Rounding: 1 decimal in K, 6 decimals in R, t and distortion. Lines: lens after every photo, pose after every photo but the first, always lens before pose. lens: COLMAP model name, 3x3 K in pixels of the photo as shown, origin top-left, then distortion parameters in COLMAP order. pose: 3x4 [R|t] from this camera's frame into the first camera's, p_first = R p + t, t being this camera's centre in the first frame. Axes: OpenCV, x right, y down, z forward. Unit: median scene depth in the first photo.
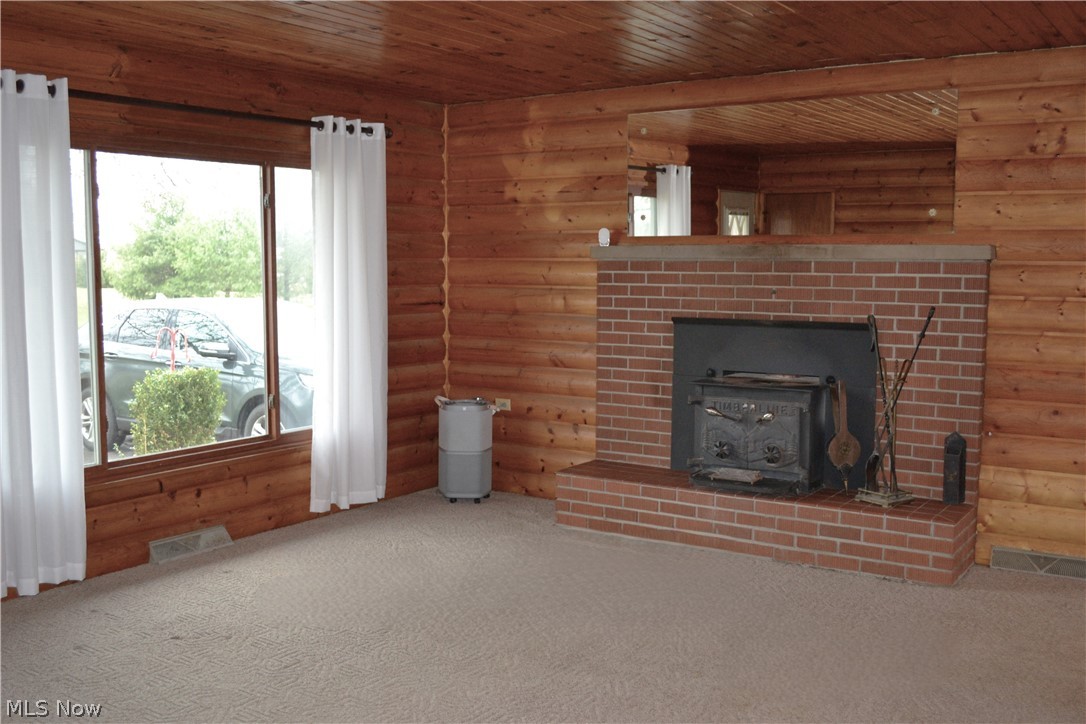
lens RADIAL K [[1063.9, 0, 543.0], [0, 1063.9, 362.0], [0, 0, 1]] dist [-0.053063, -0.000221]
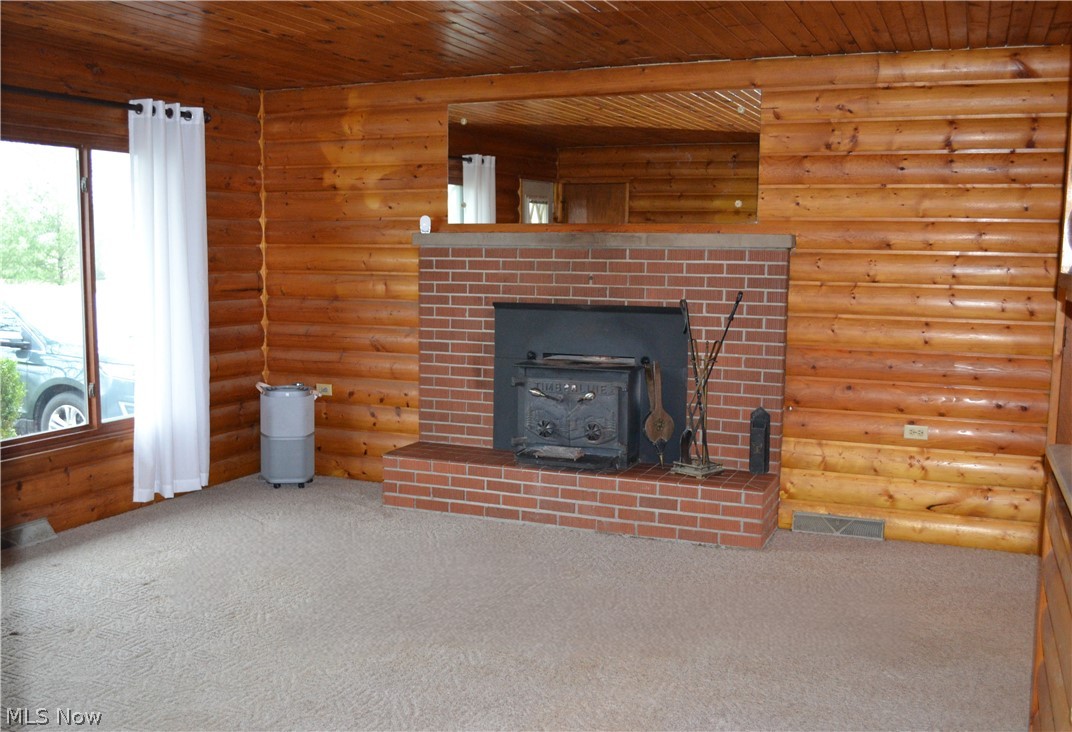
lens RADIAL K [[1036.0, 0, 536.0], [0, 1036.0, 366.0], [0, 0, 1]] dist [-0.052848, -0.000521]
pose [[0.984928, -0.014209, 0.172381, -0.015740], [0.010920, 0.999740, 0.020017, 0.000234], [-0.172620, -0.017833, 0.984827, -0.003300]]
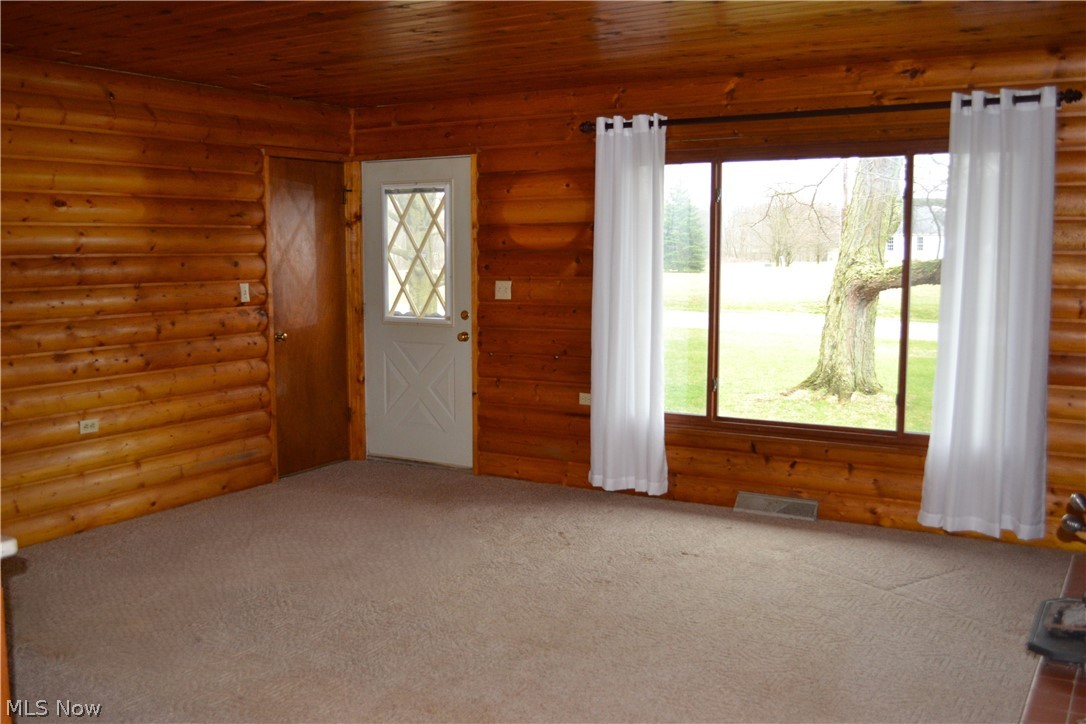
lens RADIAL K [[1052.3, 0, 543.0], [0, 1052.3, 362.0], [0, 0, 1]] dist [-0.078874, -0.008889]
pose [[0.051530, 0.089729, -0.994632, 0.772166], [-0.106197, 0.990801, 0.083882, -0.046835], [0.993009, 0.101305, 0.060585, 0.709293]]
